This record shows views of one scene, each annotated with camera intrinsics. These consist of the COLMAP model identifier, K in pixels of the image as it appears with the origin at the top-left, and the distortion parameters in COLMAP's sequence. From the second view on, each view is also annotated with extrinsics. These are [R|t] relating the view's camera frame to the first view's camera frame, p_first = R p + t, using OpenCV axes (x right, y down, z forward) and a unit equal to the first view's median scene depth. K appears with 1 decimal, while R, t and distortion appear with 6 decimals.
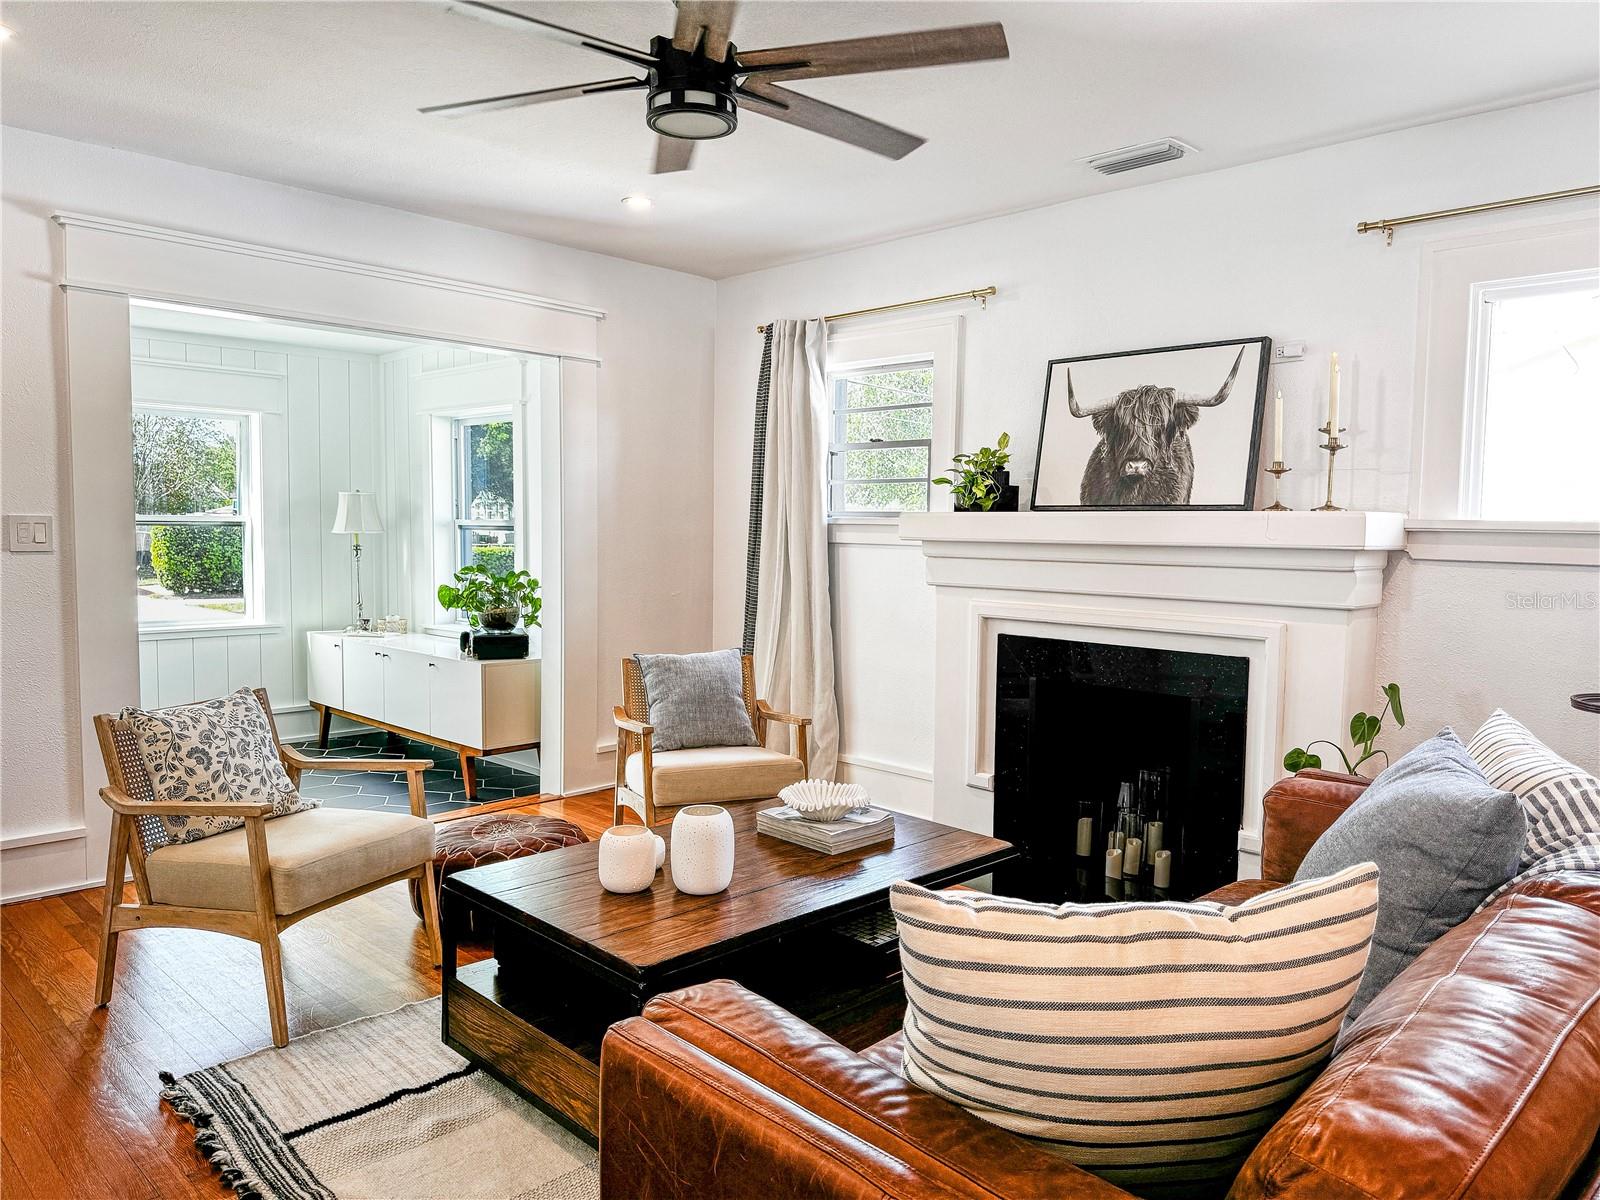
lens RADIAL K [[1145.5, 0, 813.3], [0, 1145.5, 614.8], [0, 0, 1]] dist [0.032323, -0.031635]
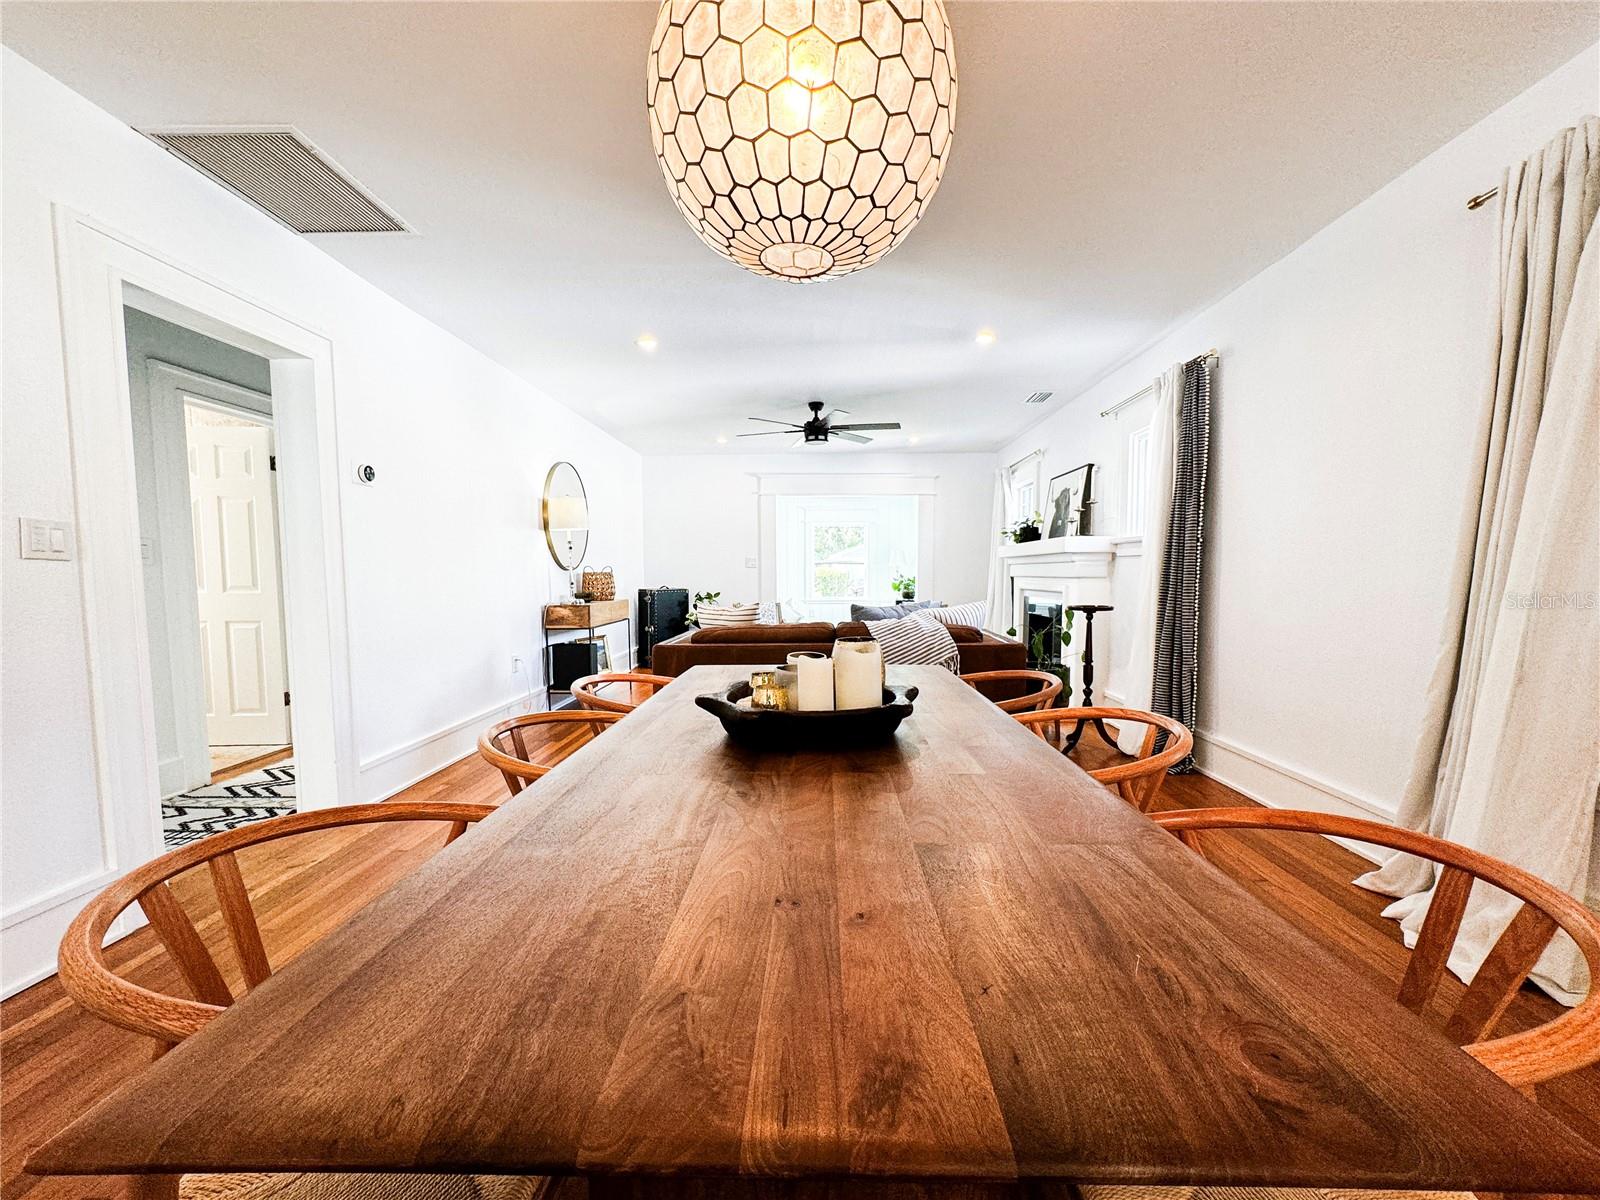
lens RADIAL K [[648.9, 0, 798.8], [0, 648.9, 603.8], [0, 0, 1]] dist [-0.000015, 0.001090]
pose [[0.685415, 0.017886, -0.727933, 1.012834], [-0.039196, 0.999155, -0.012357, 0.088896], [0.727097, 0.037002, 0.685537, -0.348154]]
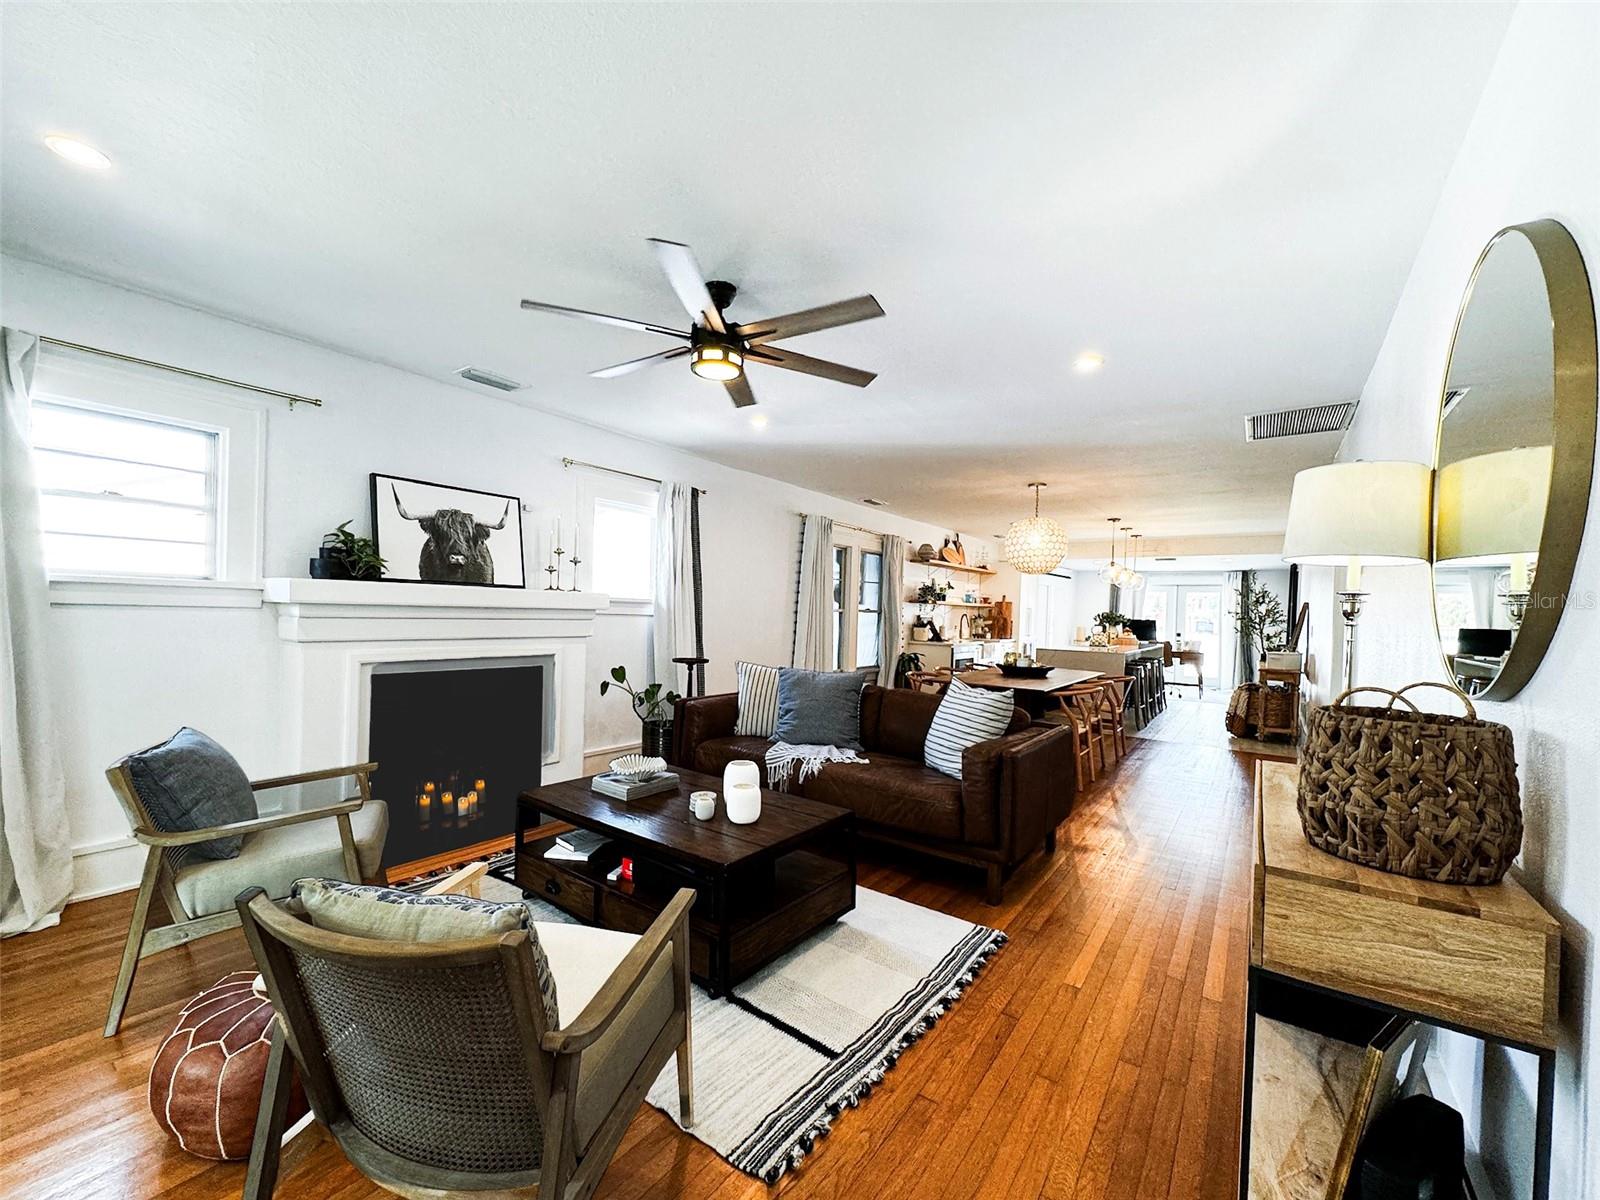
lens RADIAL K [[648.9, 0, 812.1], [0, 648.9, 618.9], [0, 0, 1]] dist [-0.000015, 0.001090]
pose [[-0.166318, -0.027703, 0.985683, -0.787108], [0.049511, 0.998110, 0.036407, -0.059109], [-0.984828, 0.054857, -0.164632, 0.744920]]
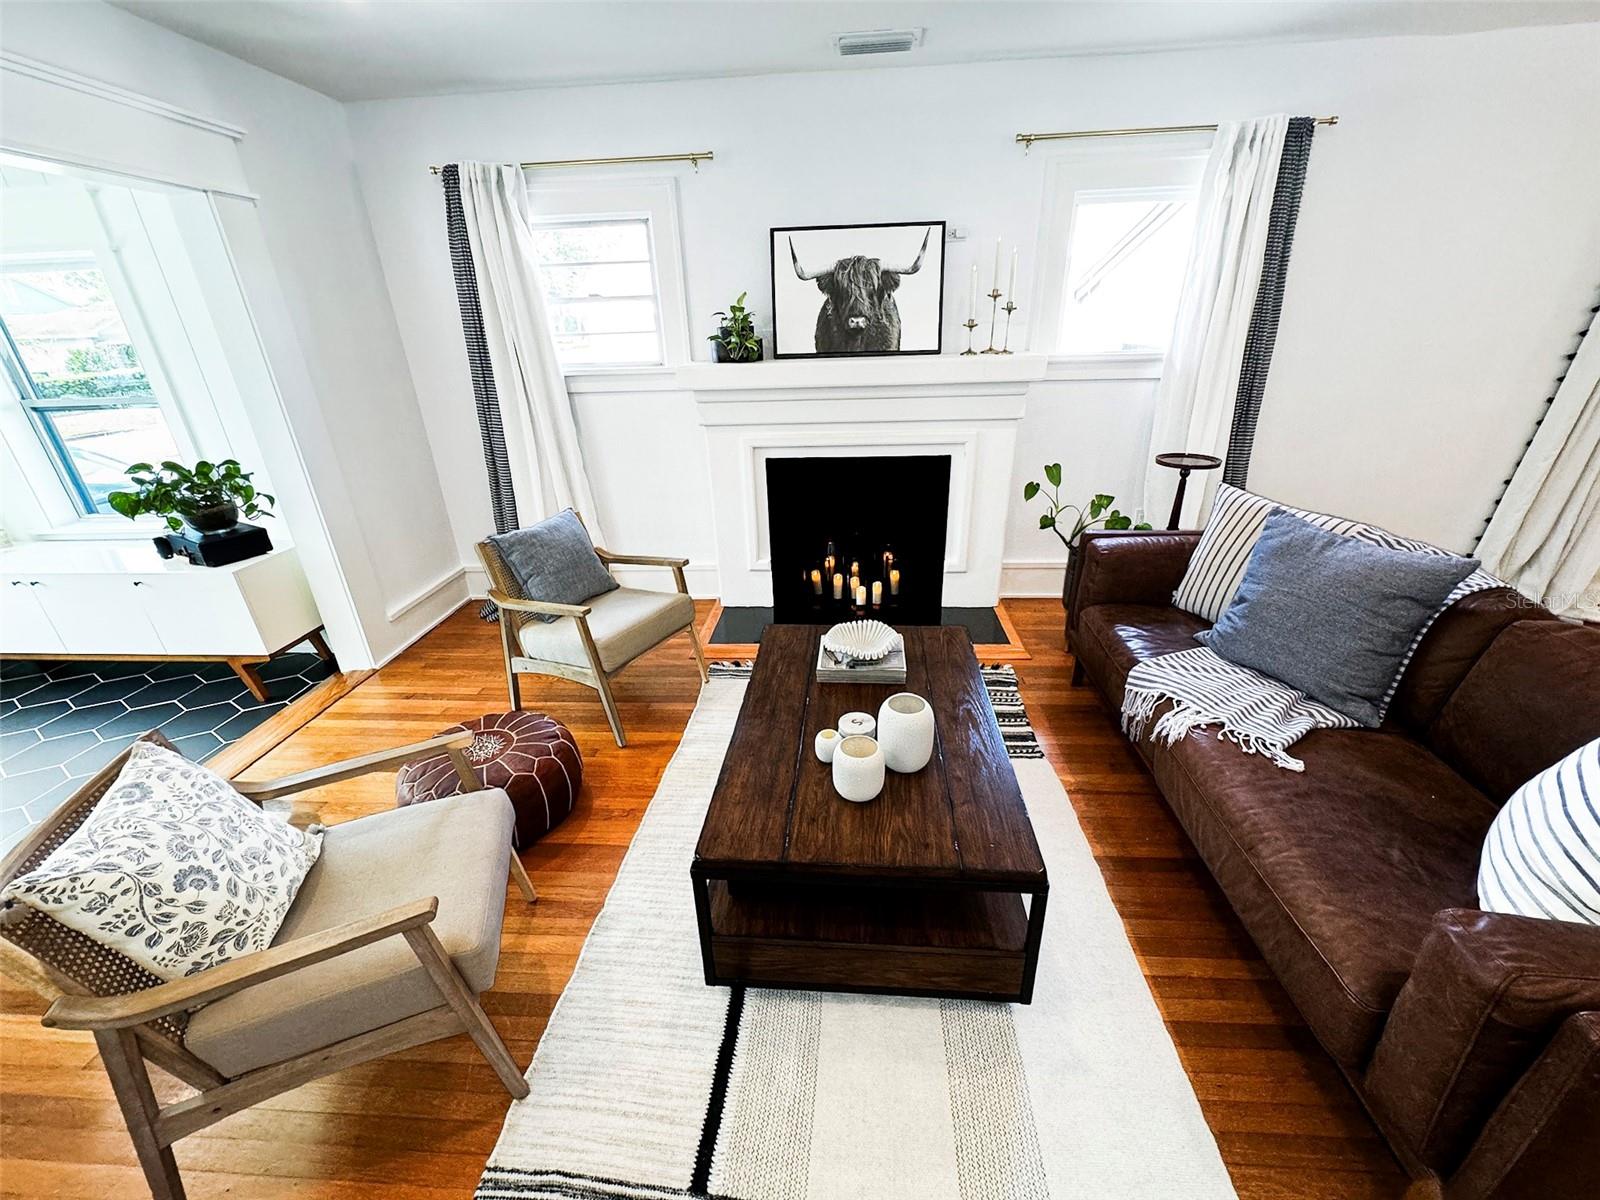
lens RADIAL K [[648.9, 0, 804.4], [0, 648.9, 620.5], [0, 0, 1]] dist [-0.000015, 0.001090]
pose [[0.754175, -0.308160, 0.579877, -0.367143], [0.090708, 0.923475, 0.372783, -0.105275], [-0.650378, -0.228544, 0.724414, 0.444360]]
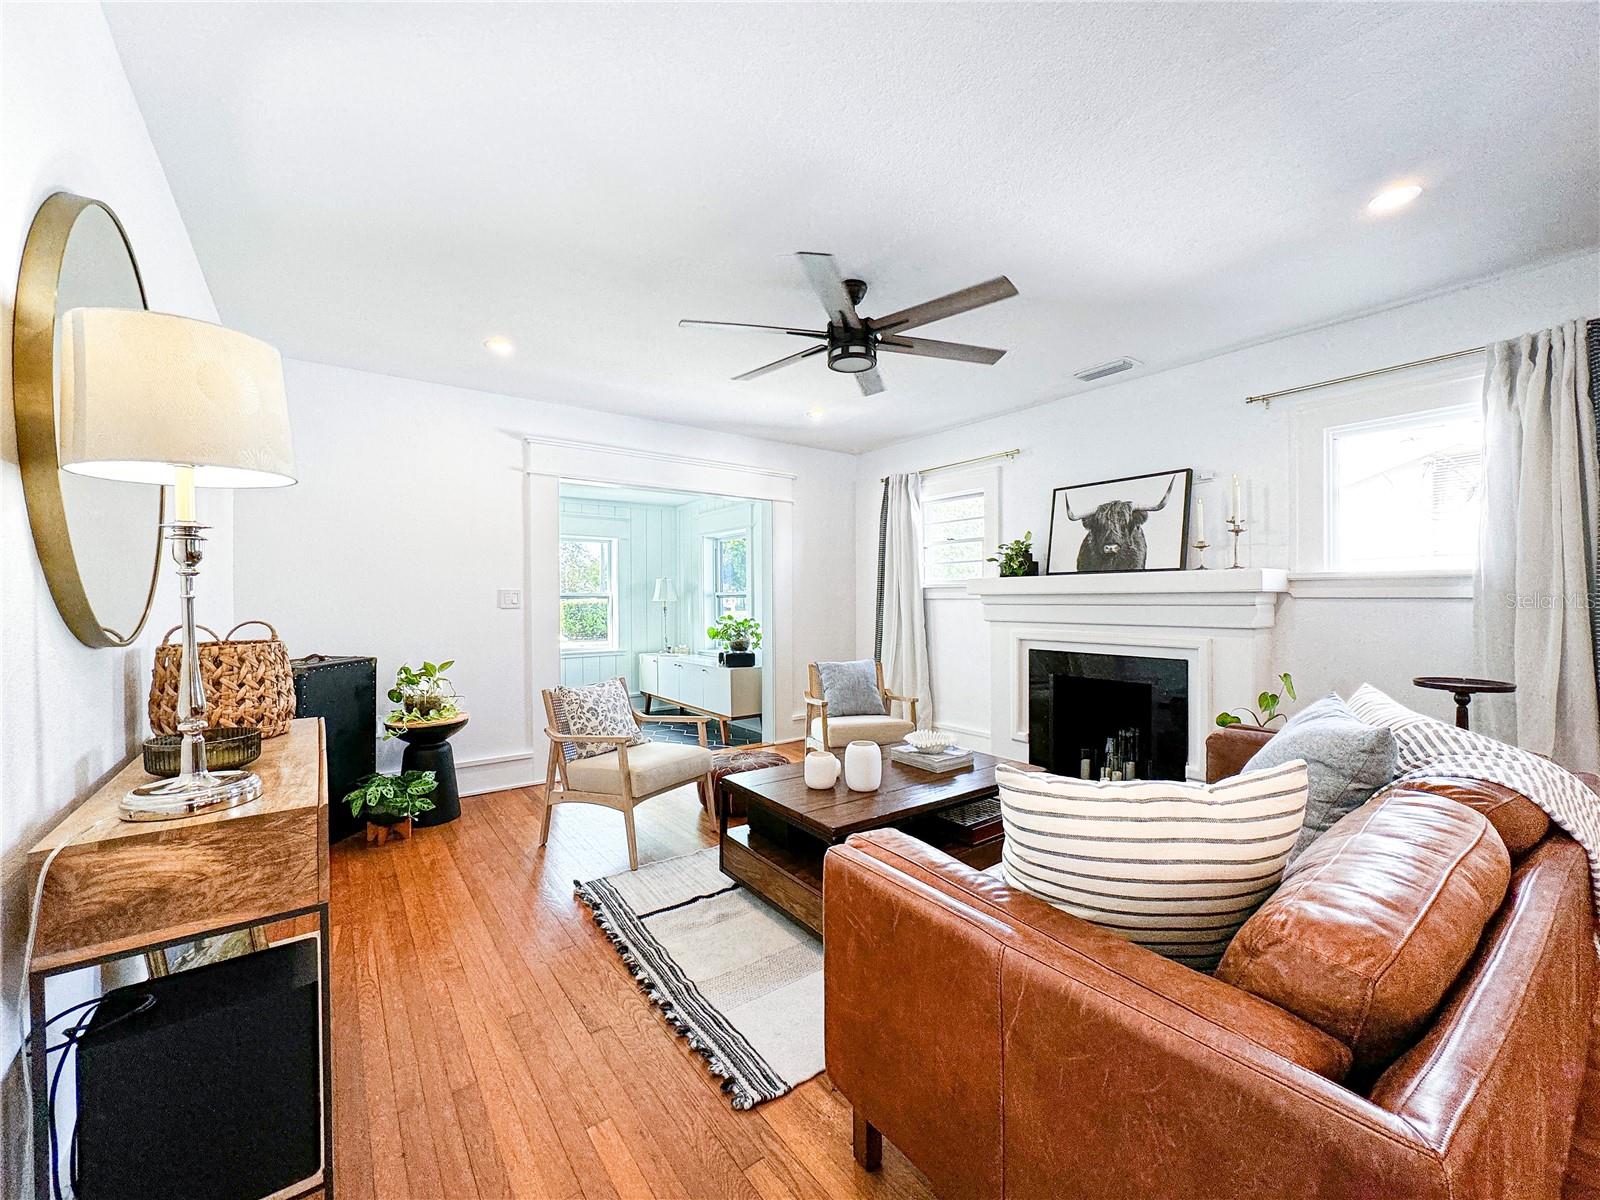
lens RADIAL K [[648.9, 0, 806.6], [0, 648.9, 605.7], [0, 0, 1]] dist [-0.000015, 0.001090]
pose [[0.988549, -0.017333, -0.149901, -0.021256], [0.006899, 0.997534, -0.069849, 0.022099], [0.150742, 0.068015, 0.986231, -0.003594]]
